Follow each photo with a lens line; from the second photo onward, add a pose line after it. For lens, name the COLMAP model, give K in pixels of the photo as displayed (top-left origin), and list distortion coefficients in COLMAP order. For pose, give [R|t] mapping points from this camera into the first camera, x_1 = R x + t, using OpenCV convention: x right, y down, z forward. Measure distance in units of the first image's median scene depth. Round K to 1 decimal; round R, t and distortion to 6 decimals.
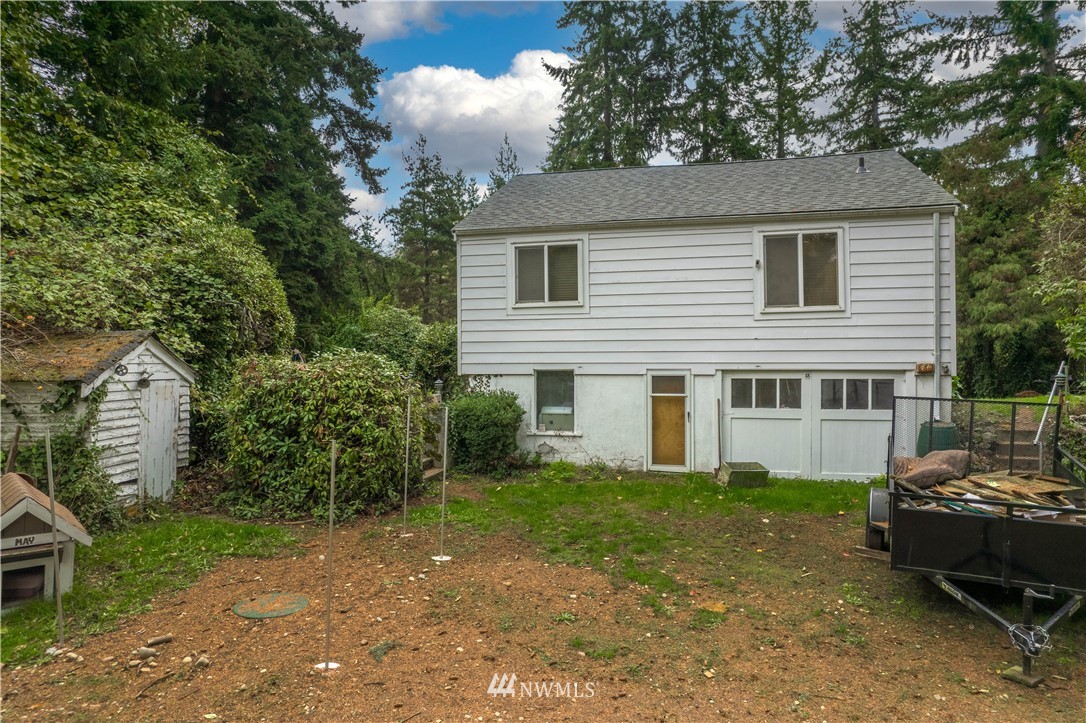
lens RADIAL K [[691.5, 0, 543.0], [0, 691.5, 361.5], [0, 0, 1]] dist [-0.082290, 0.060515]
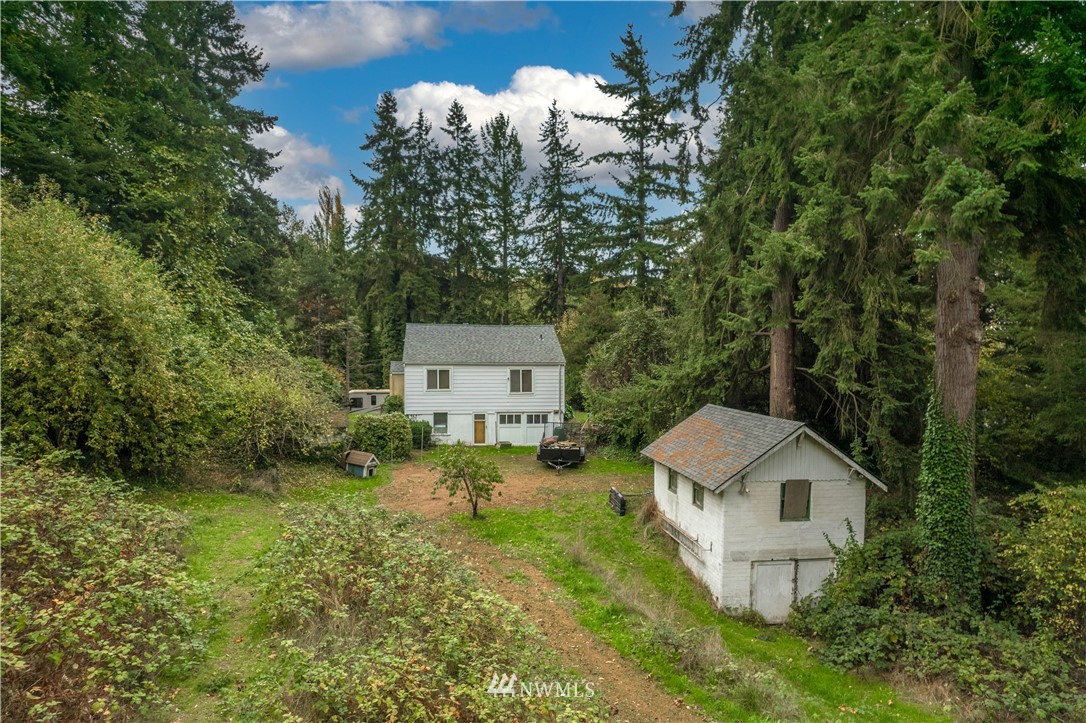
lens RADIAL K [[705.5, 0, 540.5], [0, 705.5, 358.8], [0, 0, 1]] dist [-0.093626, 0.105558]
pose [[0.919520, -0.001048, 0.393042, -0.811940], [-0.006024, 0.999841, 0.016760, -0.283363], [-0.392998, -0.017779, 0.919368, -2.007689]]
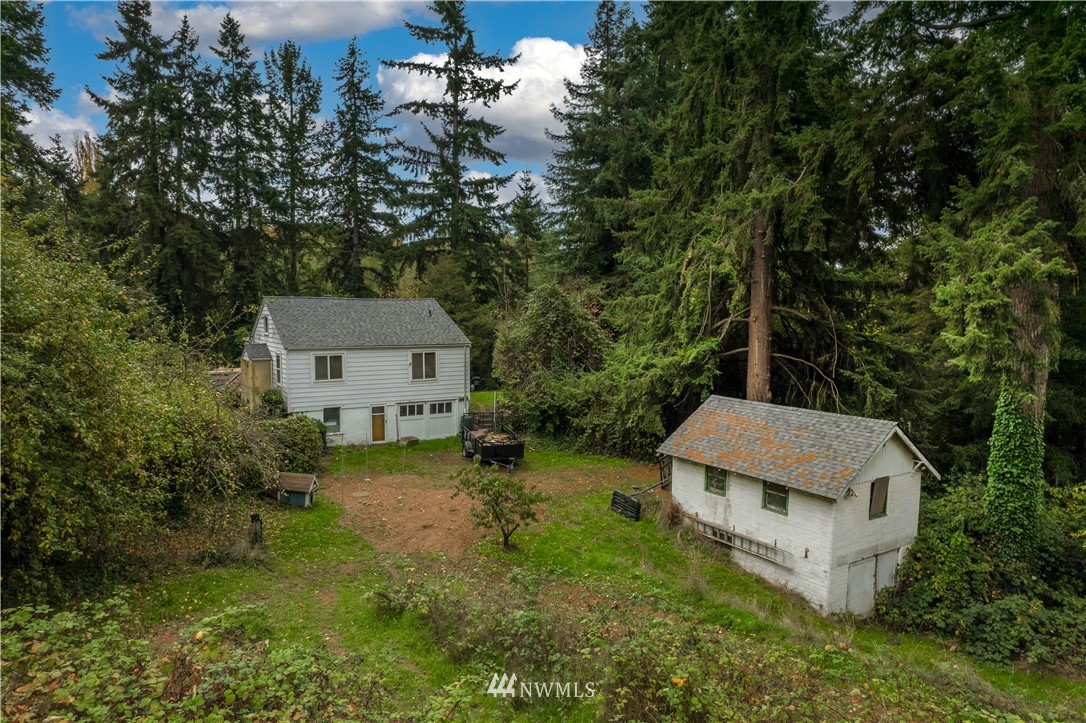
lens RADIAL K [[705.5, 0, 540.5], [0, 705.5, 358.8], [0, 0, 1]] dist [-0.093626, 0.105558]
pose [[0.673994, -0.049354, 0.737086, -1.359429], [-0.010998, 0.996985, 0.076814, -0.372722], [-0.738655, -0.059879, 0.671419, -1.222742]]
